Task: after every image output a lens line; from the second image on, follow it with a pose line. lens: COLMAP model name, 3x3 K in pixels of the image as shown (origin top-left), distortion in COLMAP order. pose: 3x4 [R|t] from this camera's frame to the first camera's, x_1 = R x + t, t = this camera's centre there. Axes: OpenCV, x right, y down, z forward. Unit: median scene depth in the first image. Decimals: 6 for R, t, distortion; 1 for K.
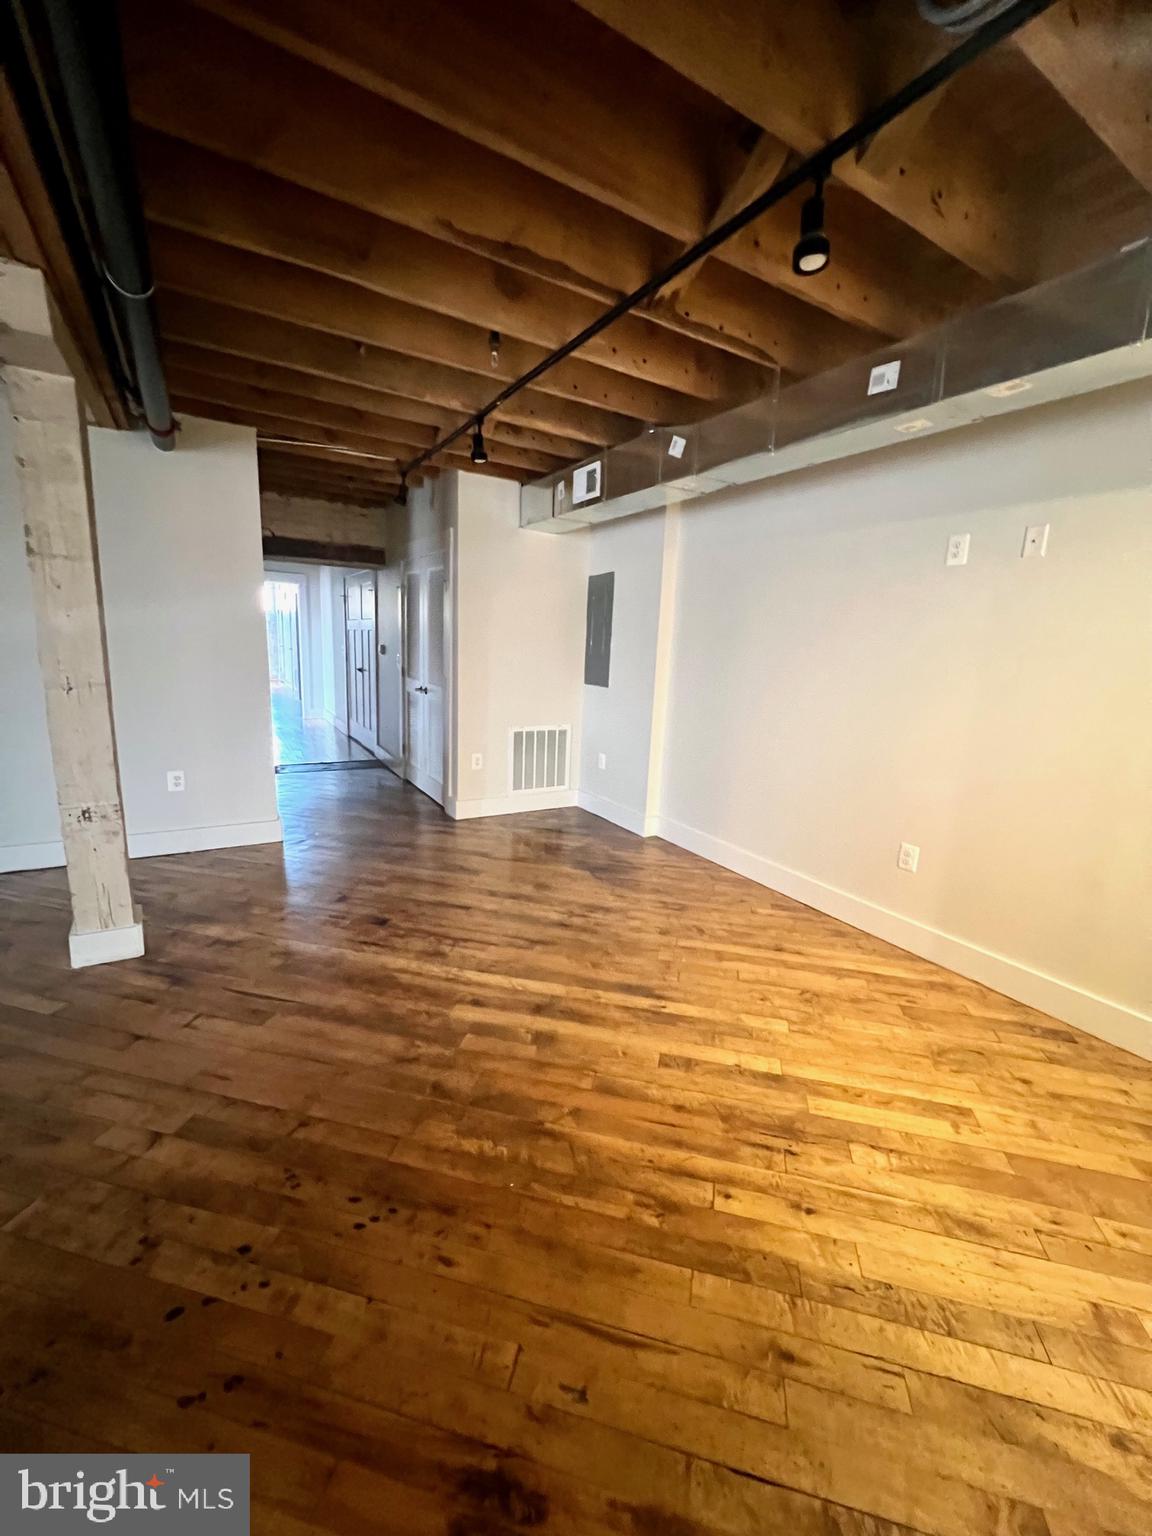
lens RADIAL K [[621.3, 0, 572.7], [0, 621.3, 762.5], [0, 0, 1]] dist [-0.000782, -0.000373]
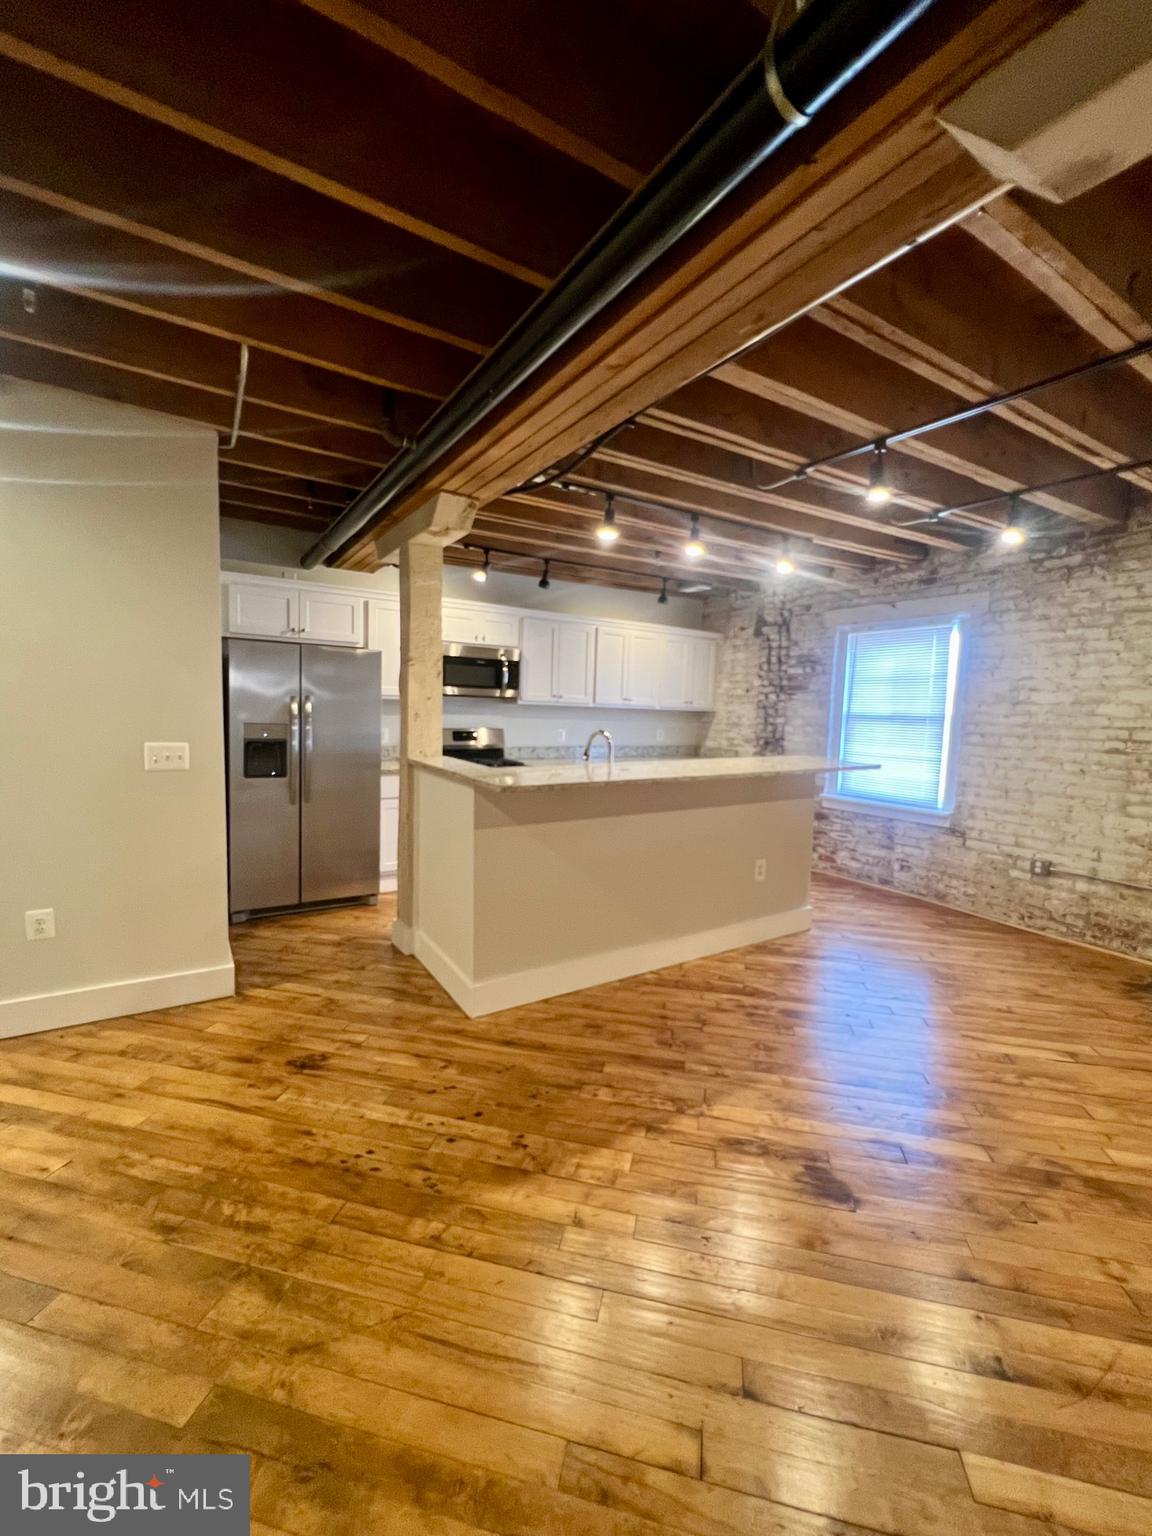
lens RADIAL K [[621.3, 0, 561.3], [0, 621.3, 764.0], [0, 0, 1]] dist [-0.000782, -0.000373]
pose [[-0.996874, -0.078271, -0.010723, -0.410939], [-0.078136, 0.956780, 0.280118, -0.267874], [-0.011666, 0.280080, -0.959906, 1.247372]]
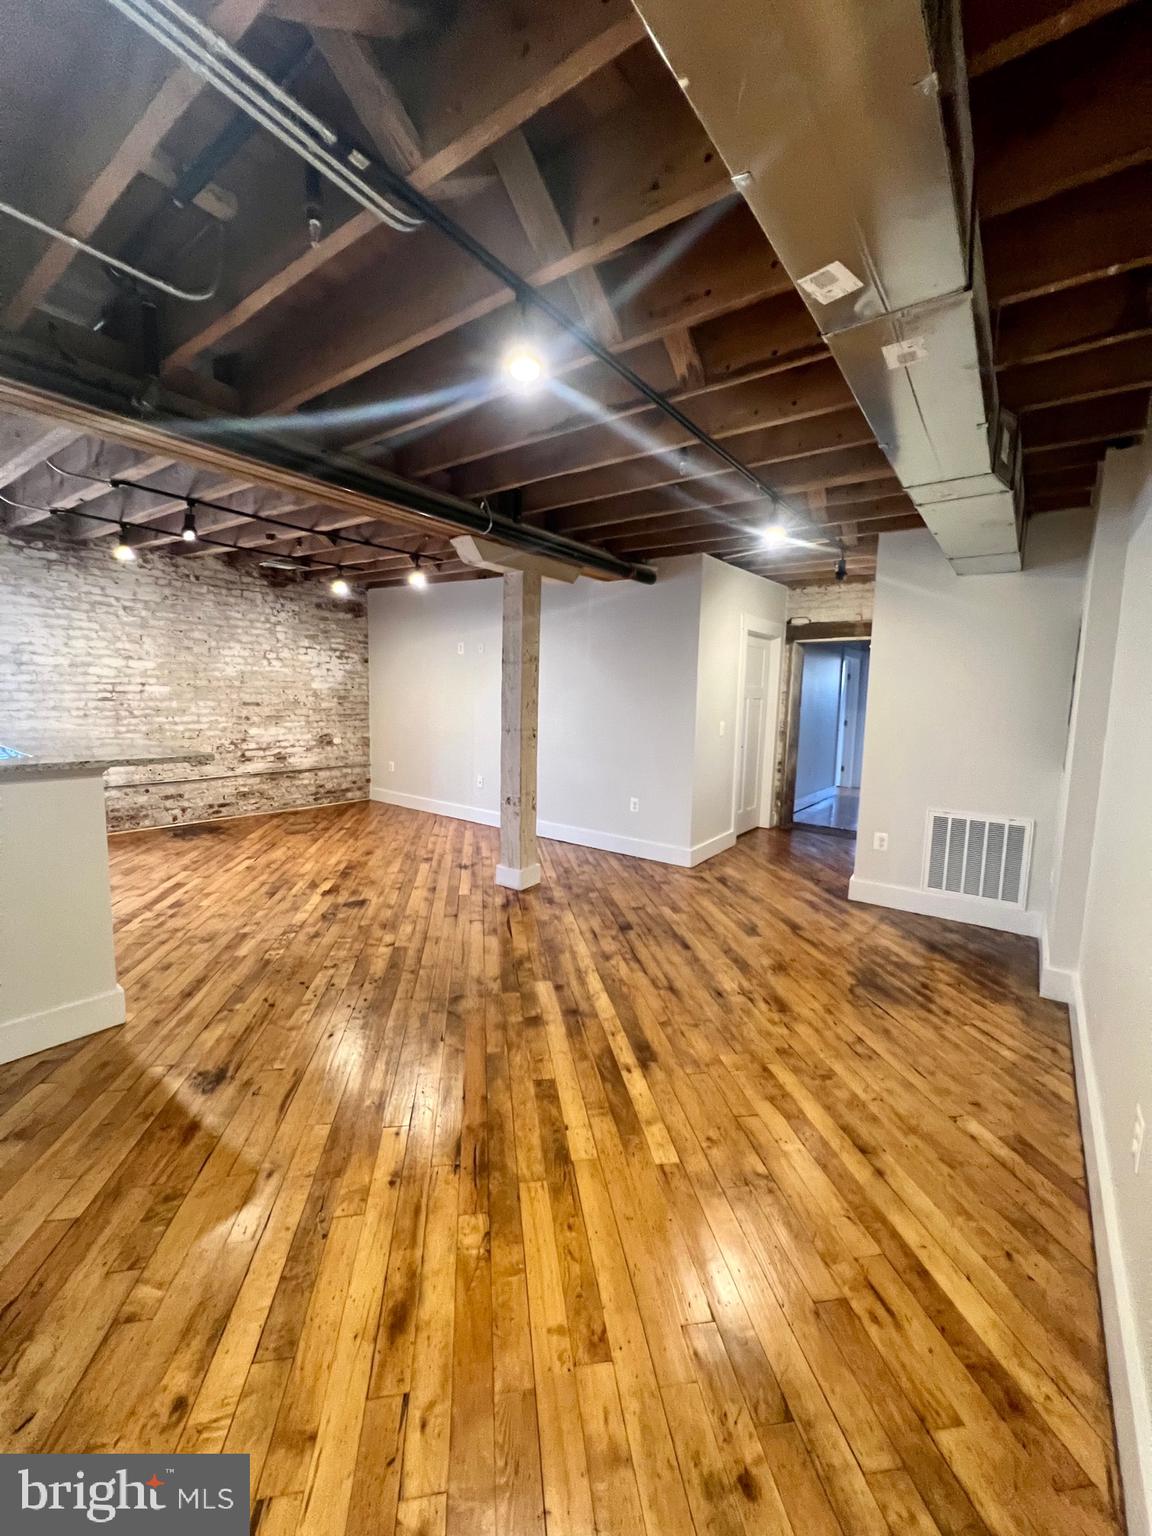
lens RADIAL K [[621.3, 0, 578.6], [0, 621.3, 761.9], [0, 0, 1]] dist [-0.000782, -0.000373]
pose [[0.373518, 0.065010, -0.925342, 0.979736], [-0.186341, 0.982466, -0.006193, -0.054685], [0.908714, 0.174742, 0.379083, 0.487606]]
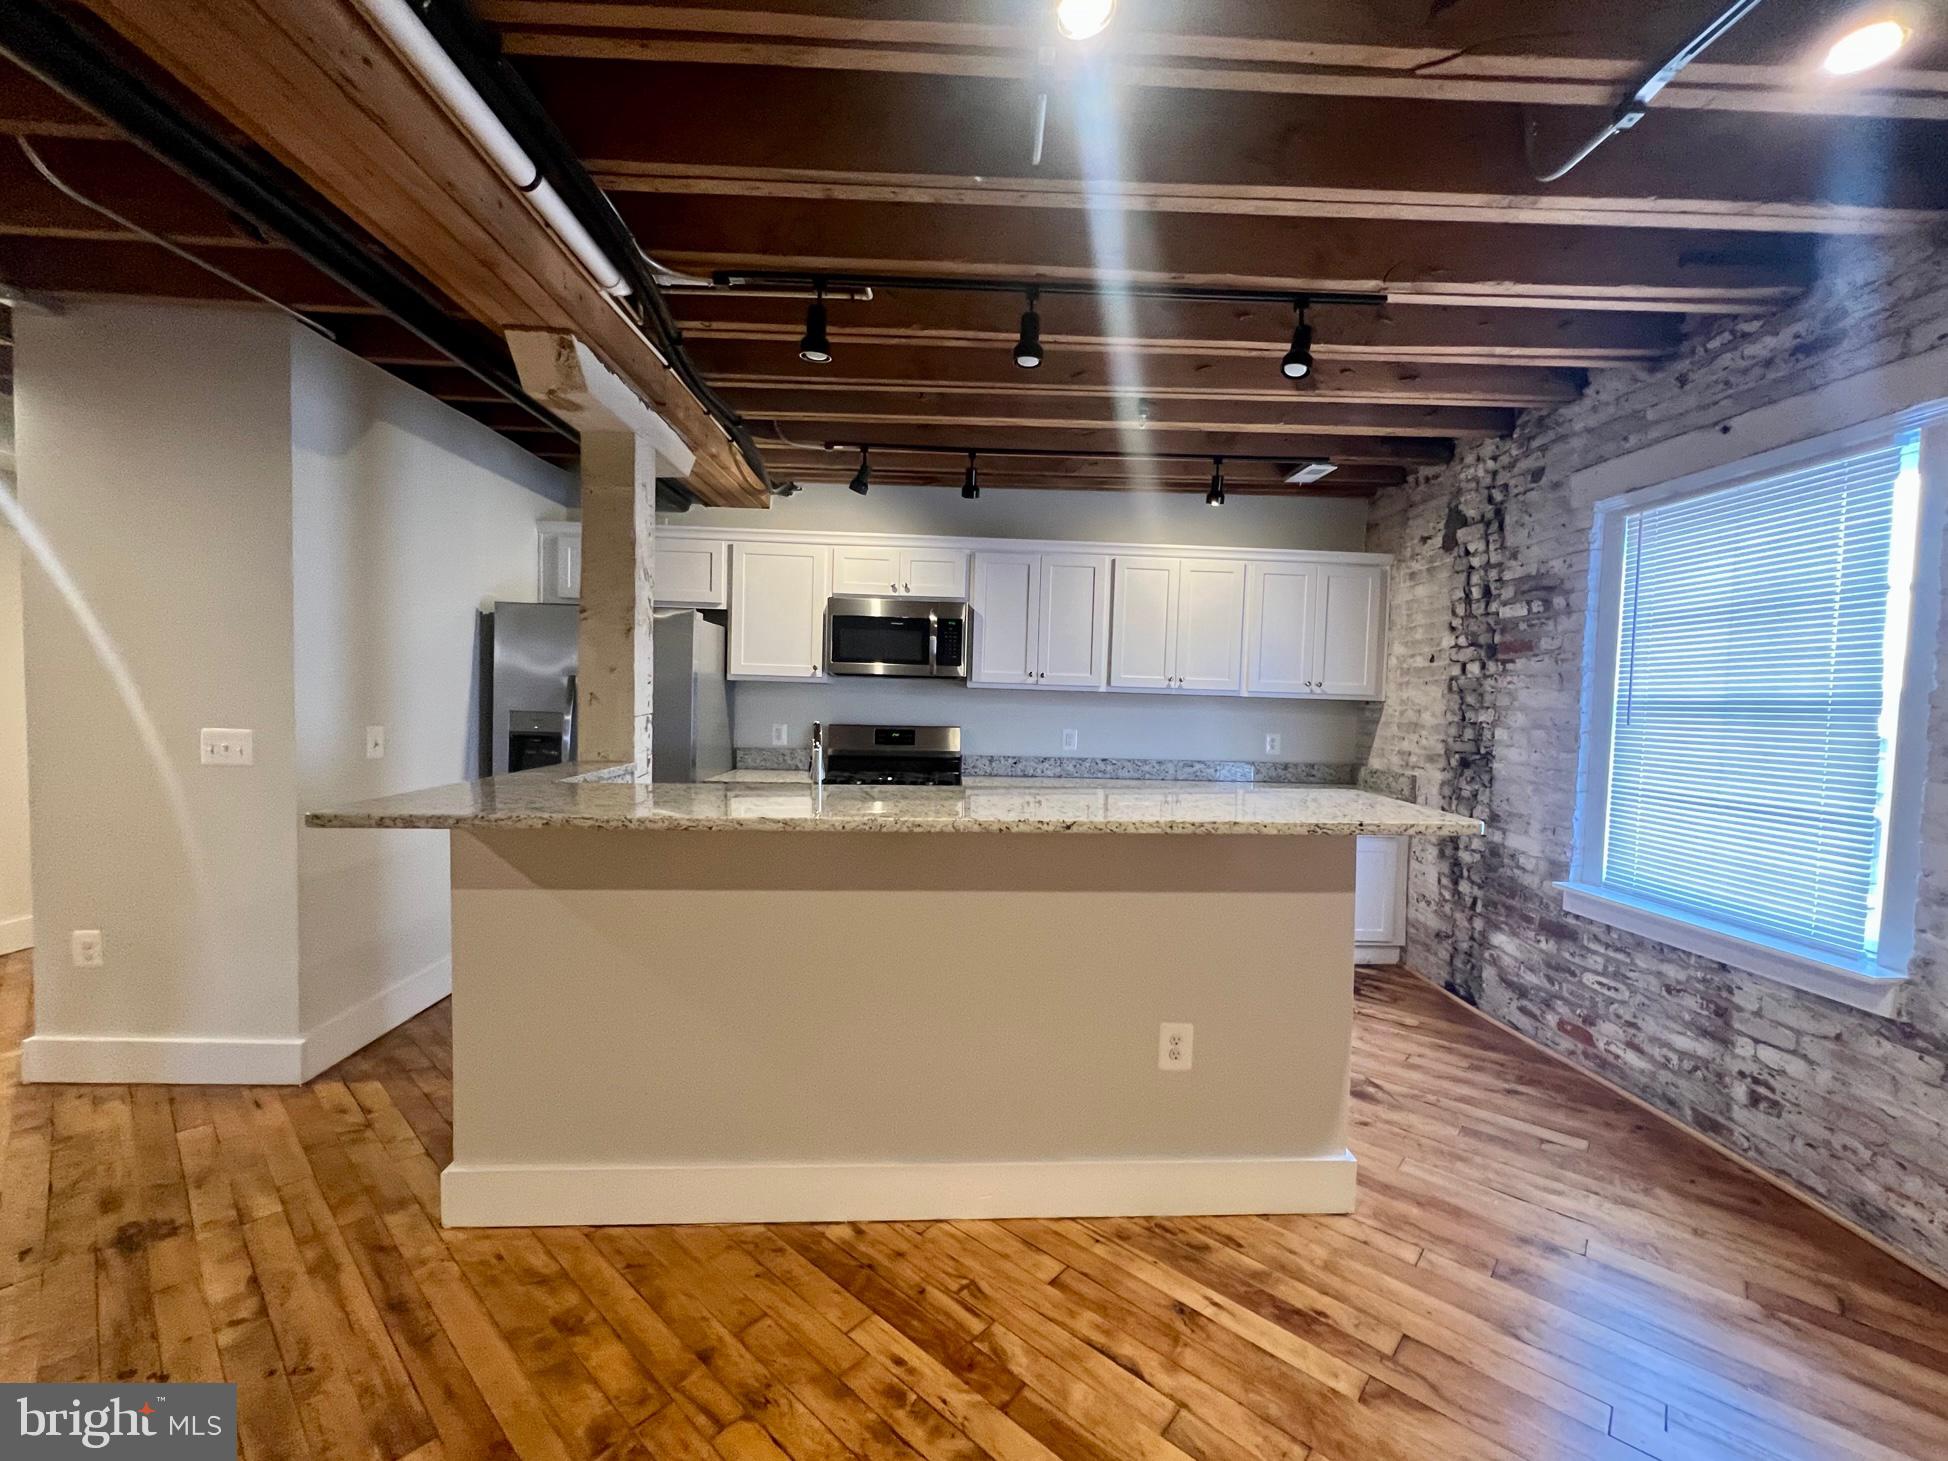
lens RADIAL K [[788.0, 0, 980.4], [0, 788.0, 733.2], [0, 0, 1]] dist [-0.000782, -0.000373]
pose [[-0.877632, -0.093496, 0.470129, -1.133386], [0.022722, 0.971575, 0.235638, -0.157751], [-0.478797, 0.217486, -0.850561, 0.581415]]
